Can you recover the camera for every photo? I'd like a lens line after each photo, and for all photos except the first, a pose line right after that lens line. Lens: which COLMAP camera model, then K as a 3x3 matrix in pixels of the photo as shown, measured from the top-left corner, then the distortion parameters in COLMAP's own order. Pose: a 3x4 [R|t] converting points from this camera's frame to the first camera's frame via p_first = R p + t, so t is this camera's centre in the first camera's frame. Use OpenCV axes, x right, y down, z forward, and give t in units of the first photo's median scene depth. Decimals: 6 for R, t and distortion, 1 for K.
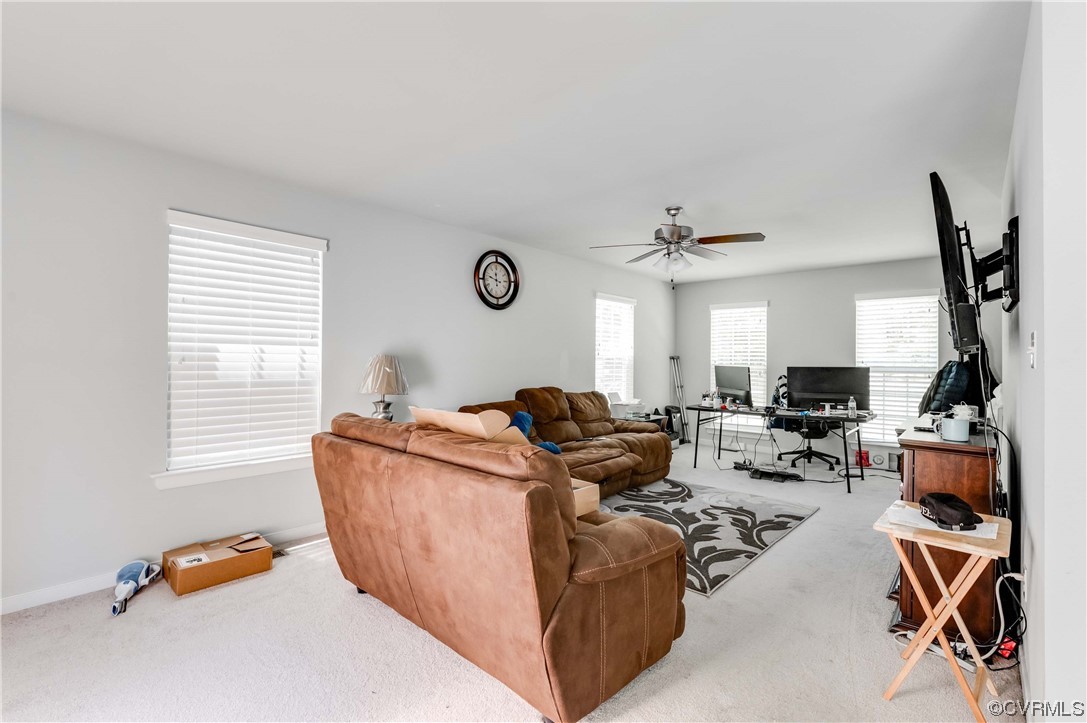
lens RADIAL K [[481.5, 0, 537.6], [0, 481.5, 359.7], [0, 0, 1]] dist [0.002044, -0.000398]
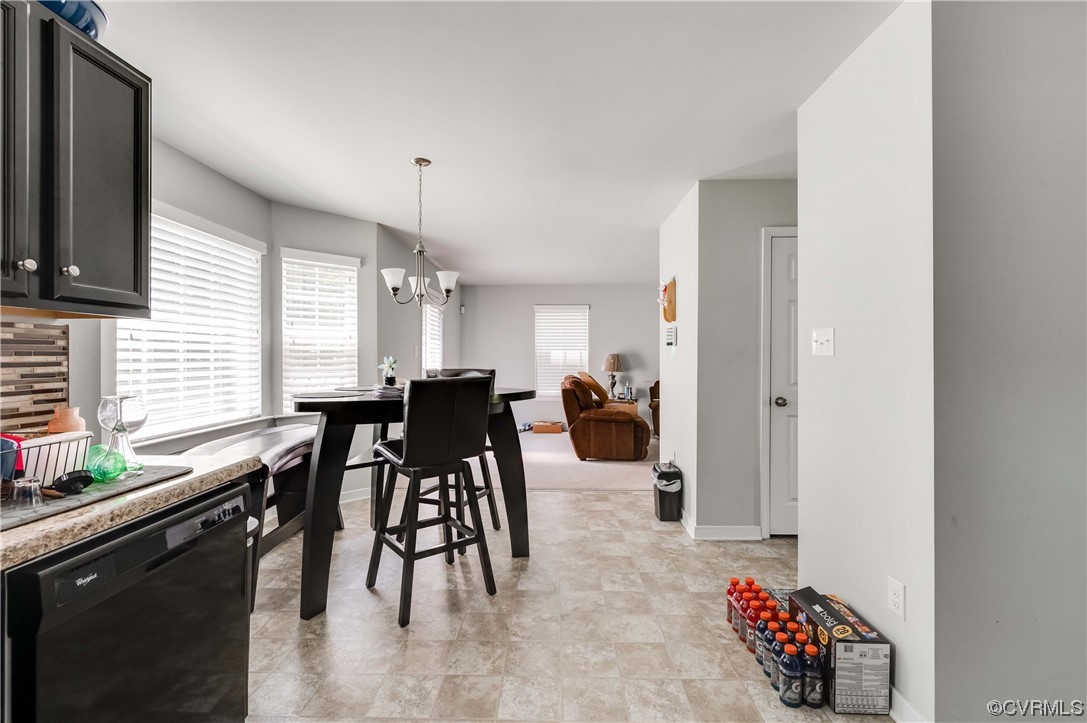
lens RADIAL K [[481.5, 0, 543.1], [0, 481.5, 351.5], [0, 0, 1]] dist [0.002044, -0.000398]
pose [[0.659866, -0.010649, -0.751308, 1.003634], [0.003445, 0.999932, -0.011147, 0.002589], [0.751375, 0.004768, 0.659858, -0.611713]]
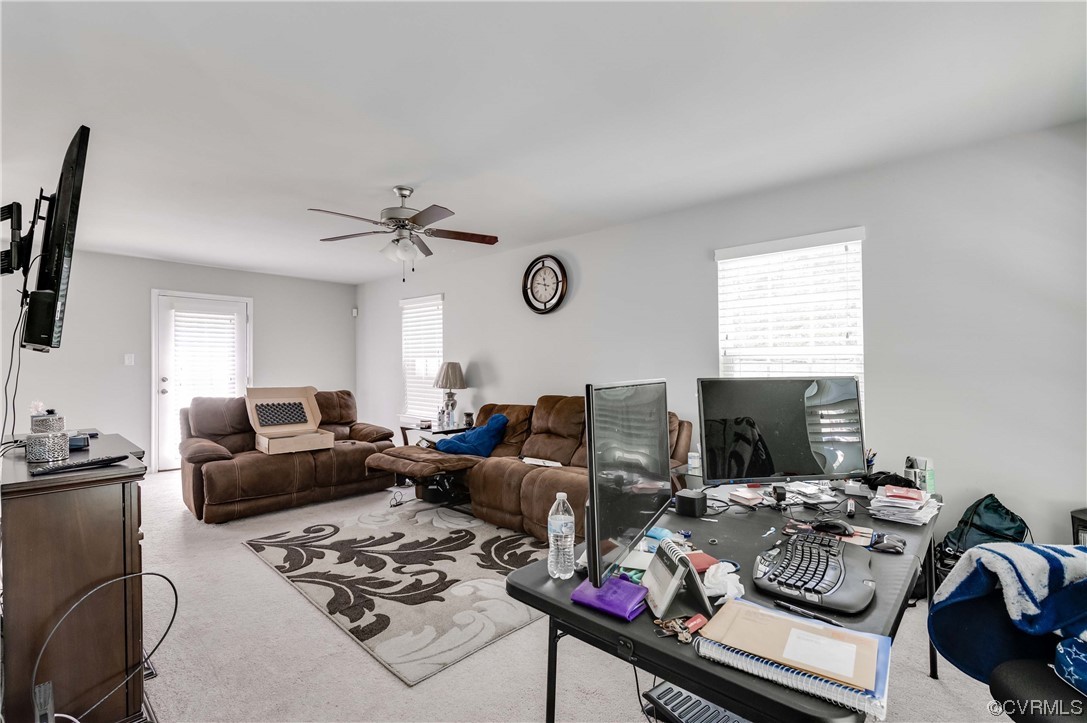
lens RADIAL K [[481.5, 0, 539.4], [0, 481.5, 362.8], [0, 0, 1]] dist [0.002044, -0.000398]
pose [[-0.000004, -0.005367, -0.999986, 1.057720], [0.007400, 0.999958, -0.005367, 0.002715], [0.999973, -0.007400, 0.000036, 1.139188]]
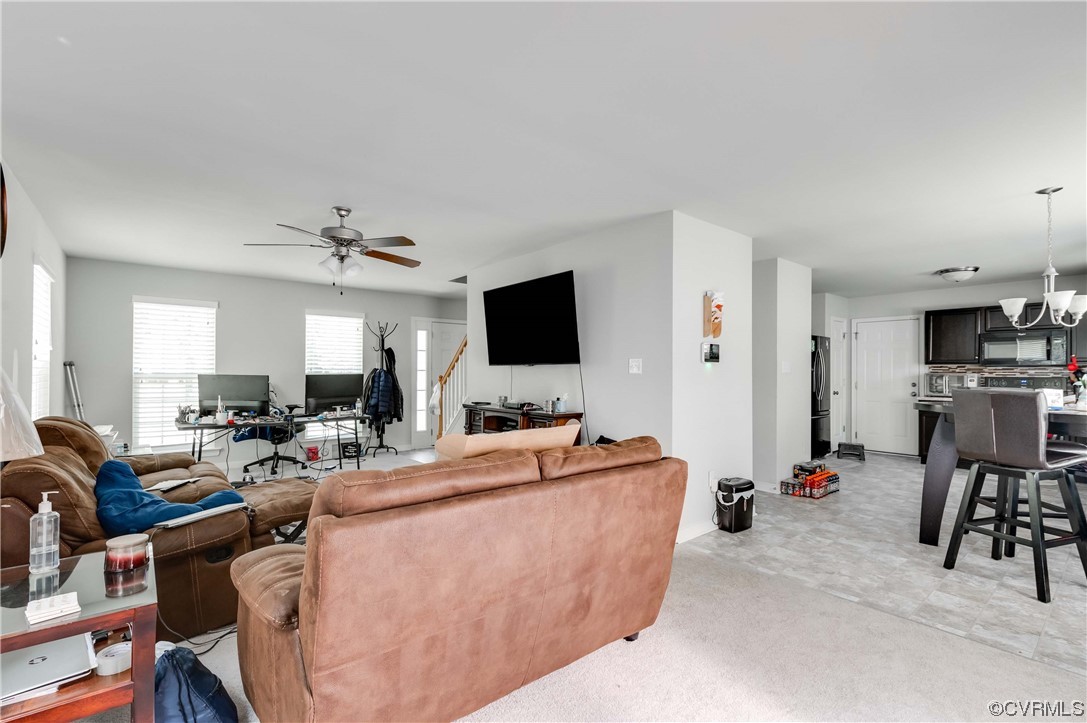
lens RADIAL K [[481.5, 0, 542.6], [0, 481.5, 368.6], [0, 0, 1]] dist [0.002044, -0.000398]
pose [[0.138834, -0.002875, 0.990312, -0.541331], [-0.005312, 0.999979, 0.003647, -0.005874], [-0.990301, -0.005766, 0.138816, 0.431146]]
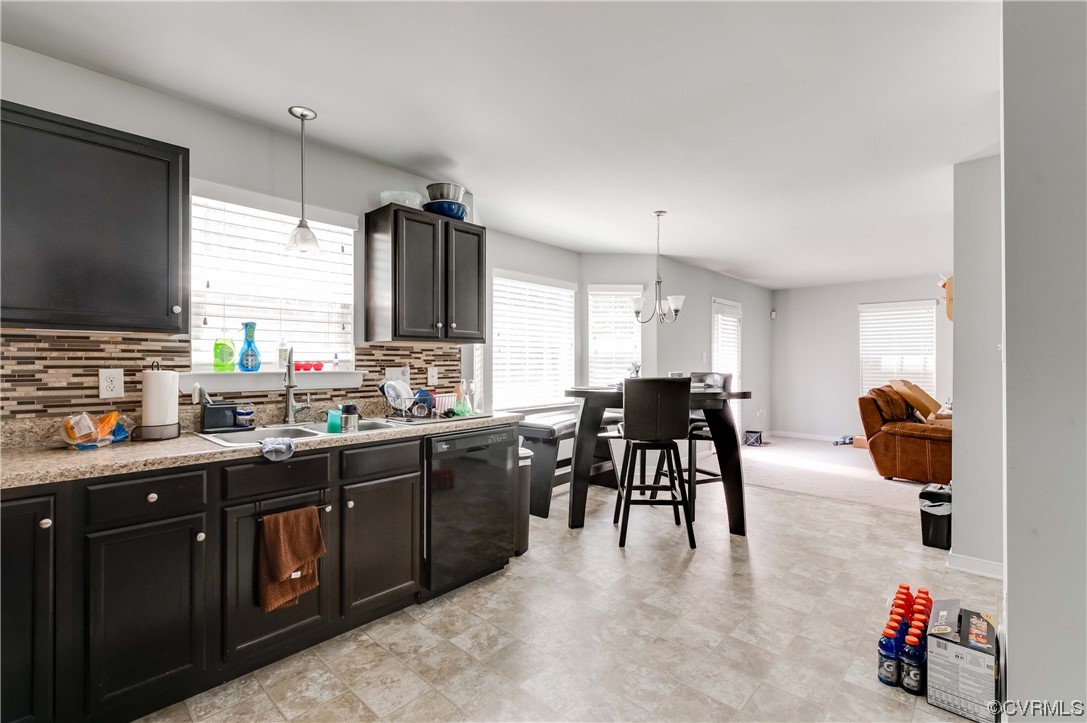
lens RADIAL K [[481.5, 0, 526.0], [0, 481.5, 347.9], [0, 0, 1]] dist [0.002044, -0.000398]
pose [[-0.031620, -0.031291, -0.999010, 1.312506], [0.000366, 0.999509, -0.031319, 0.002833], [0.999500, -0.001356, -0.031593, -0.495726]]
